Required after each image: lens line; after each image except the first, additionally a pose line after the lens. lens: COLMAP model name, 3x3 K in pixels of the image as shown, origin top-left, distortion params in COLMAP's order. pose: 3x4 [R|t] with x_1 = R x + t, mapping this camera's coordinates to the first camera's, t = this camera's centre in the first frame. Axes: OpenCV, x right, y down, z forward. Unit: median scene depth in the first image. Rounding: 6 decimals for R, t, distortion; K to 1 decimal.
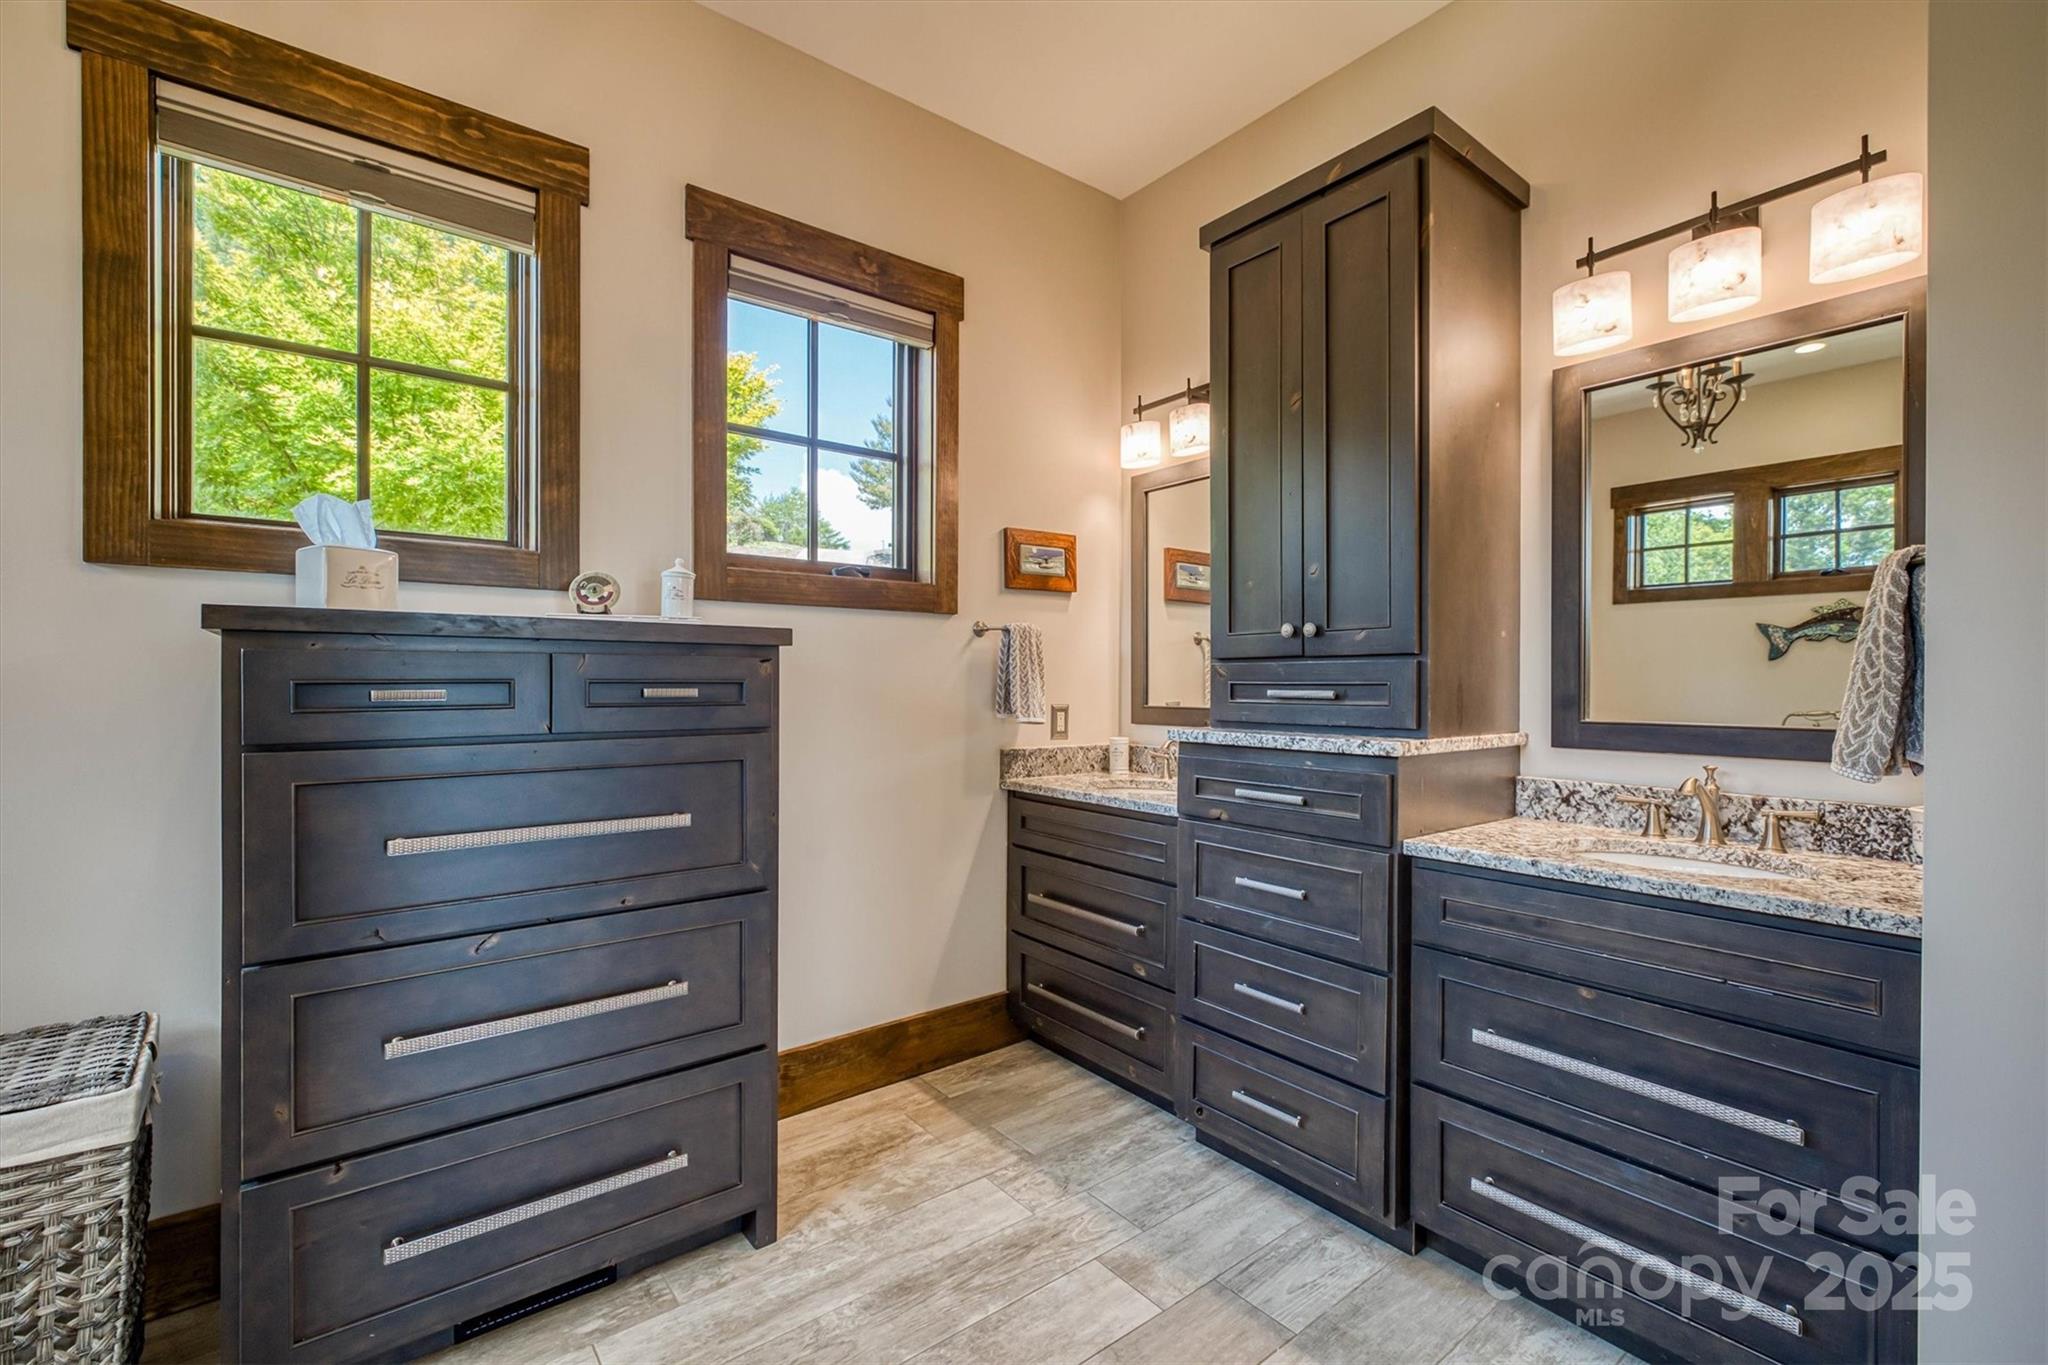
lens RADIAL K [[884.3, 0, 1024.0], [0, 884.3, 682.5], [0, 0, 1]] dist [0.000742, 0.000343]
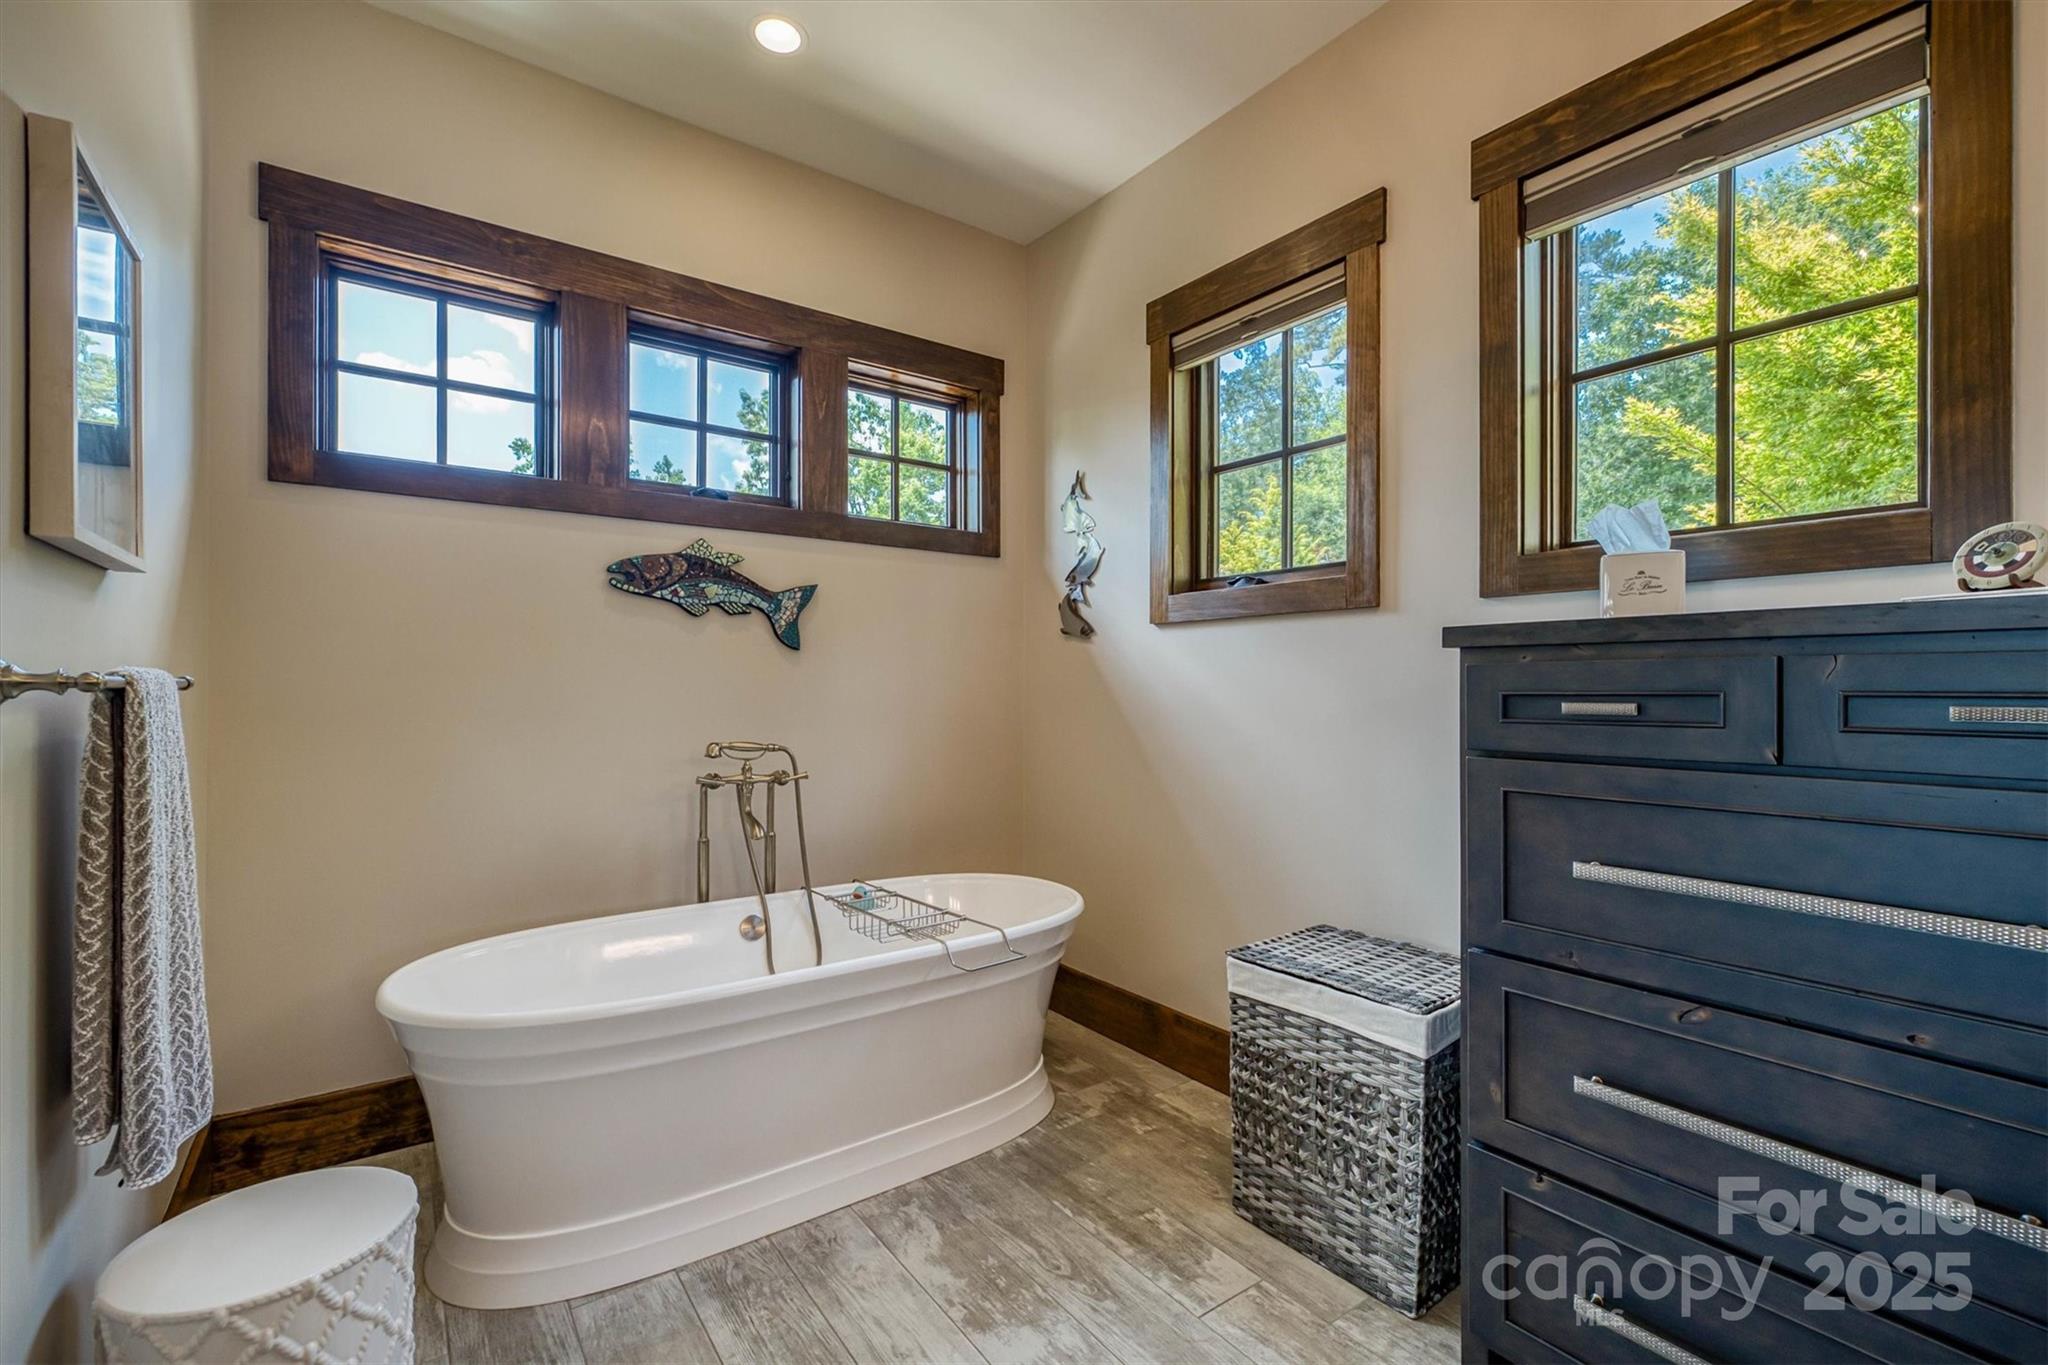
lens RADIAL K [[884.3, 0, 1024.0], [0, 884.3, 682.5], [0, 0, 1]] dist [0.000742, 0.000343]
pose [[-0.035144, -0.009169, -0.999340, 0.180195], [-0.006272, 0.999940, -0.008954, -0.000308], [0.999363, 0.005953, -0.035200, 0.316949]]
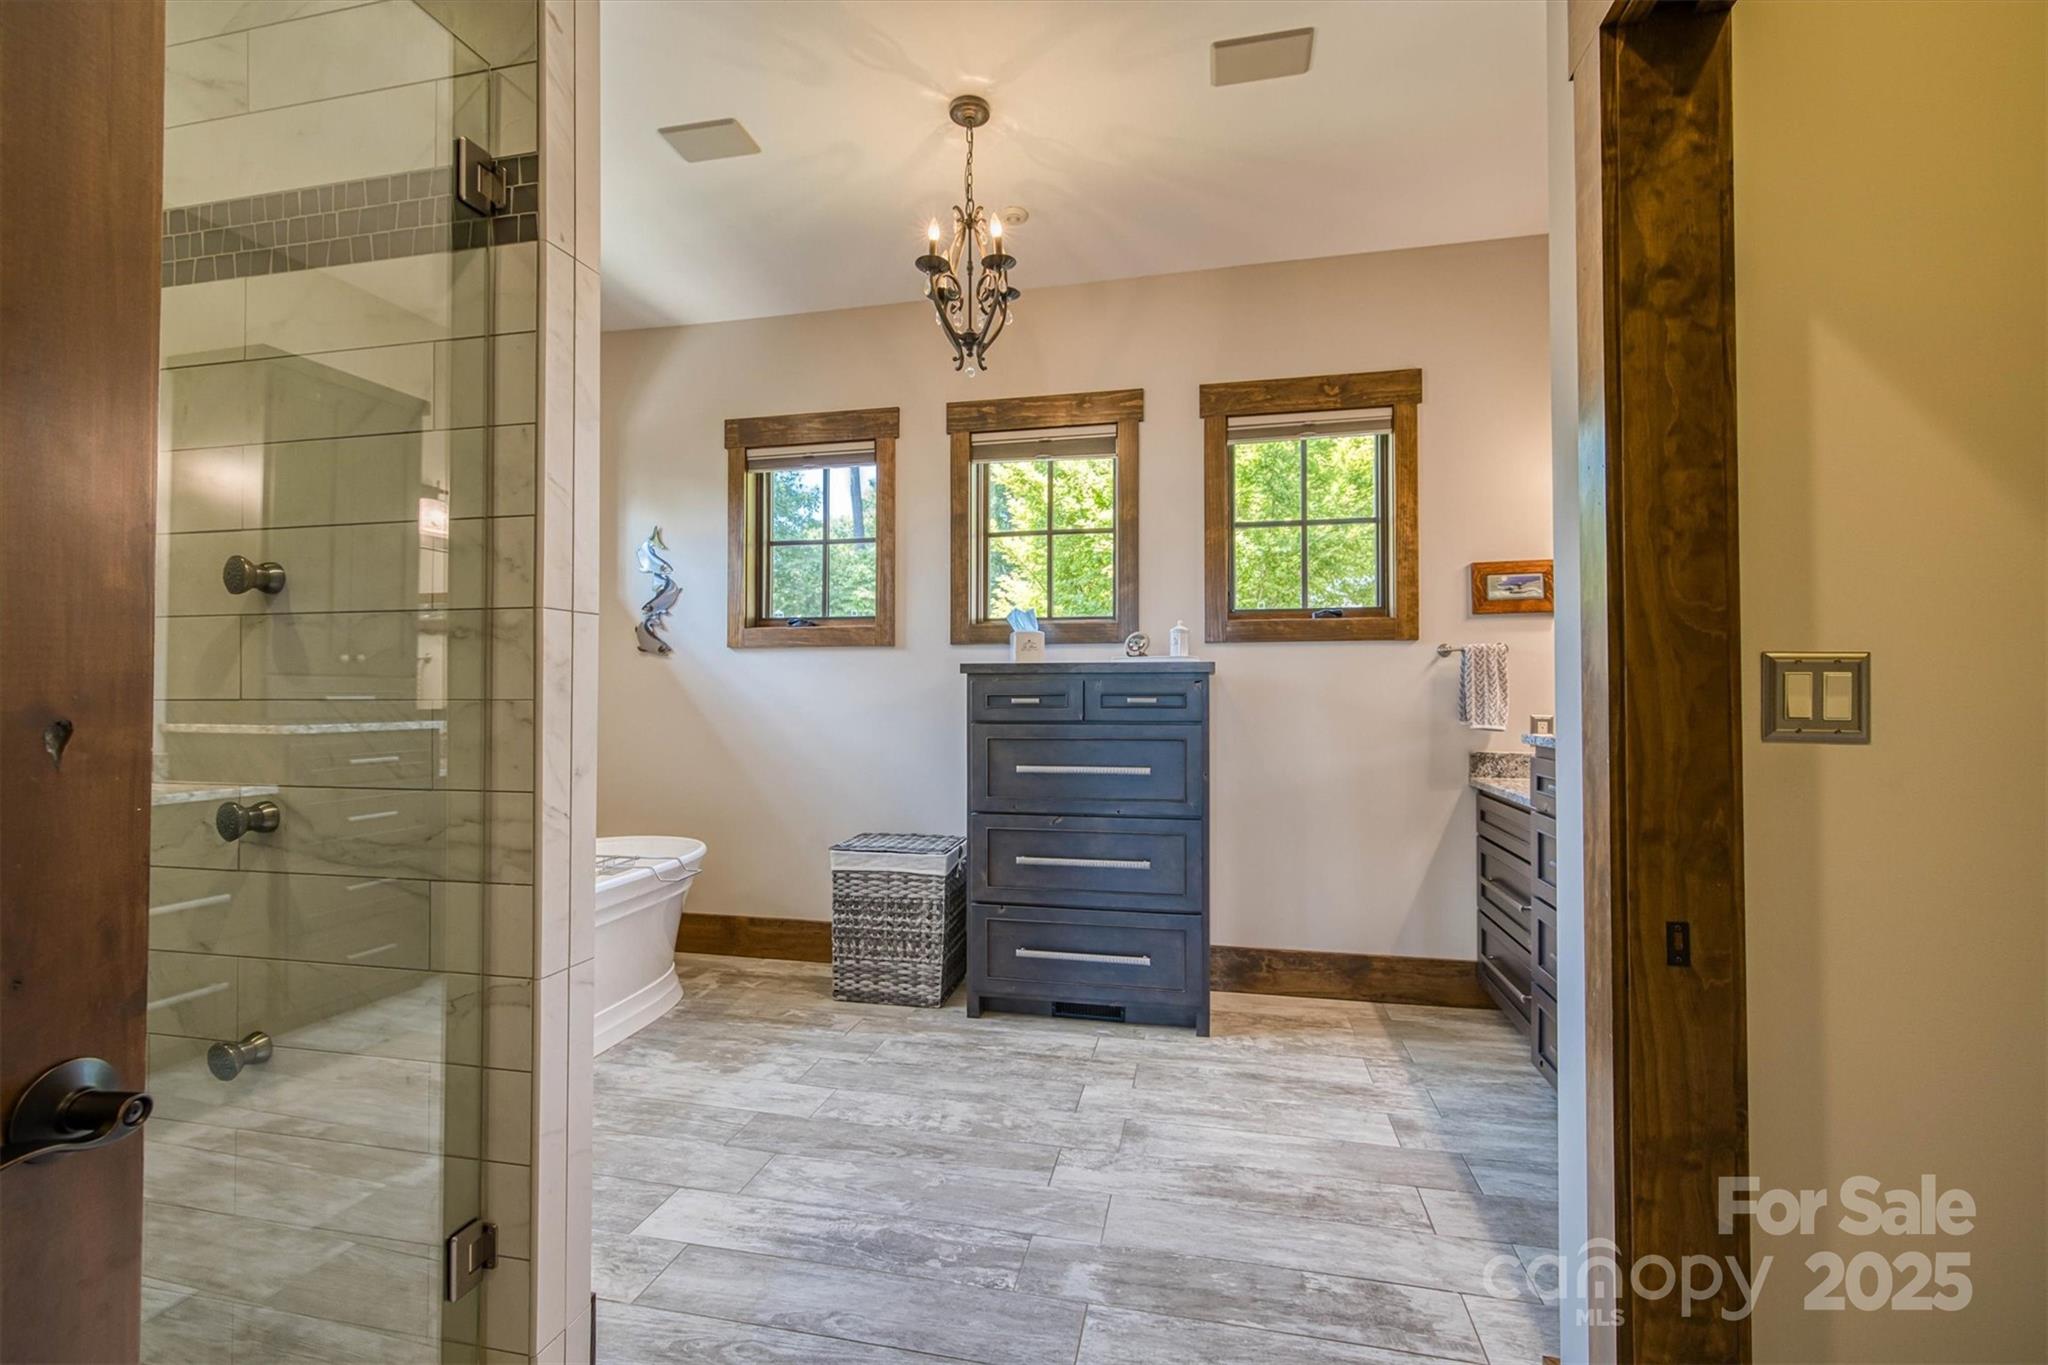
lens RADIAL K [[877.0, 0, 1017.9], [0, 877.0, 676.0], [0, 0, 1]] dist [0.001200, 0.000091]
pose [[0.631711, -0.018364, -0.774986, 0.722376], [-0.000276, 0.999714, -0.023914, 0.003913], [0.775204, 0.015321, 0.631525, -0.289963]]
